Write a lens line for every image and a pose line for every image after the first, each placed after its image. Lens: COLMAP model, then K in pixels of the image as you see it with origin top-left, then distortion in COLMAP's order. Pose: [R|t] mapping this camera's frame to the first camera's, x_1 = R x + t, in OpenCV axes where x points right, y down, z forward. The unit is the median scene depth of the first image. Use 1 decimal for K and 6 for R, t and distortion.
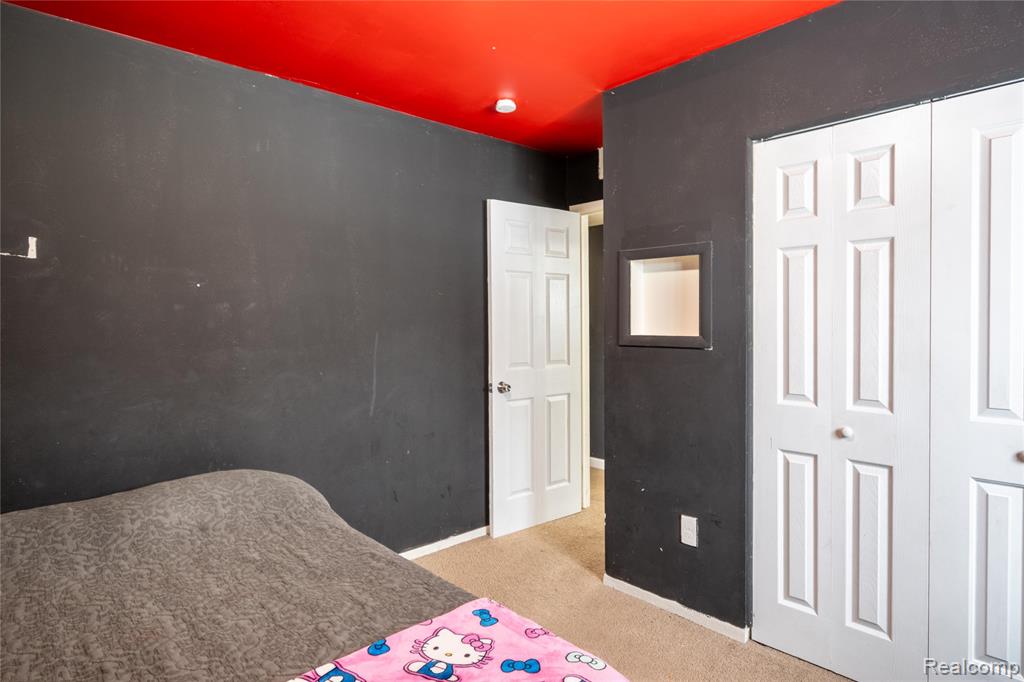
lens RADIAL K [[590.5, 0, 529.1], [0, 590.5, 340.4], [0, 0, 1]] dist [0.001190, 0.000175]
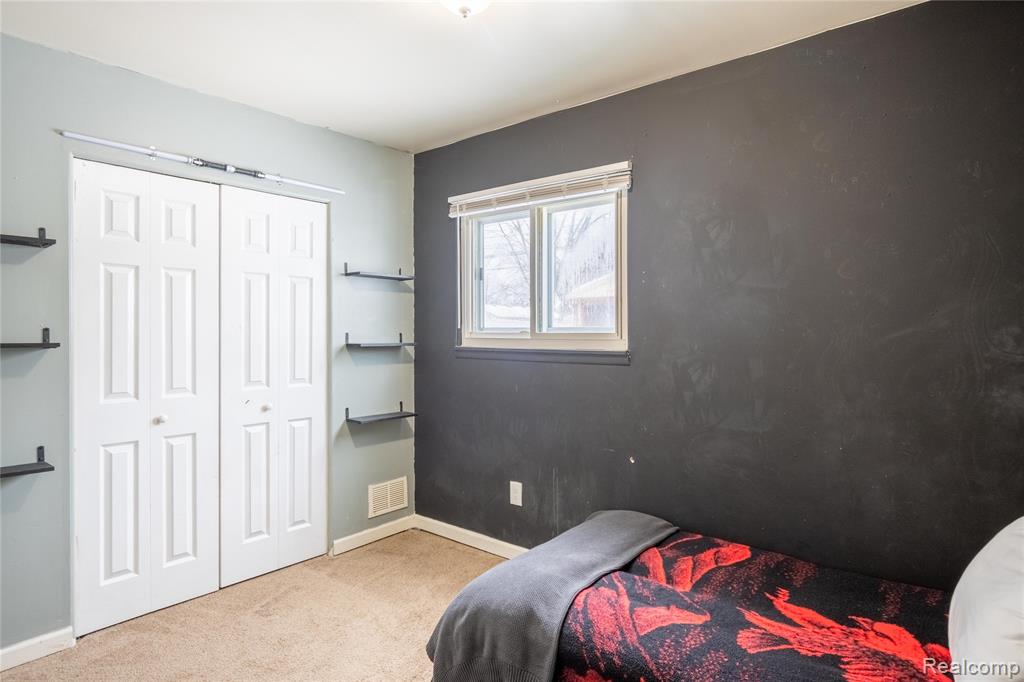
lens RADIAL K [[578.3, 0, 514.3], [0, 578.3, 330.7], [0, 0, 1]] dist [0.026526, 0.000344]
pose [[-0.120447, -0.009478, 0.992674, -0.811328], [0.015097, 0.999821, 0.011378, -0.032244], [-0.992605, 0.016357, -0.120283, 0.395624]]
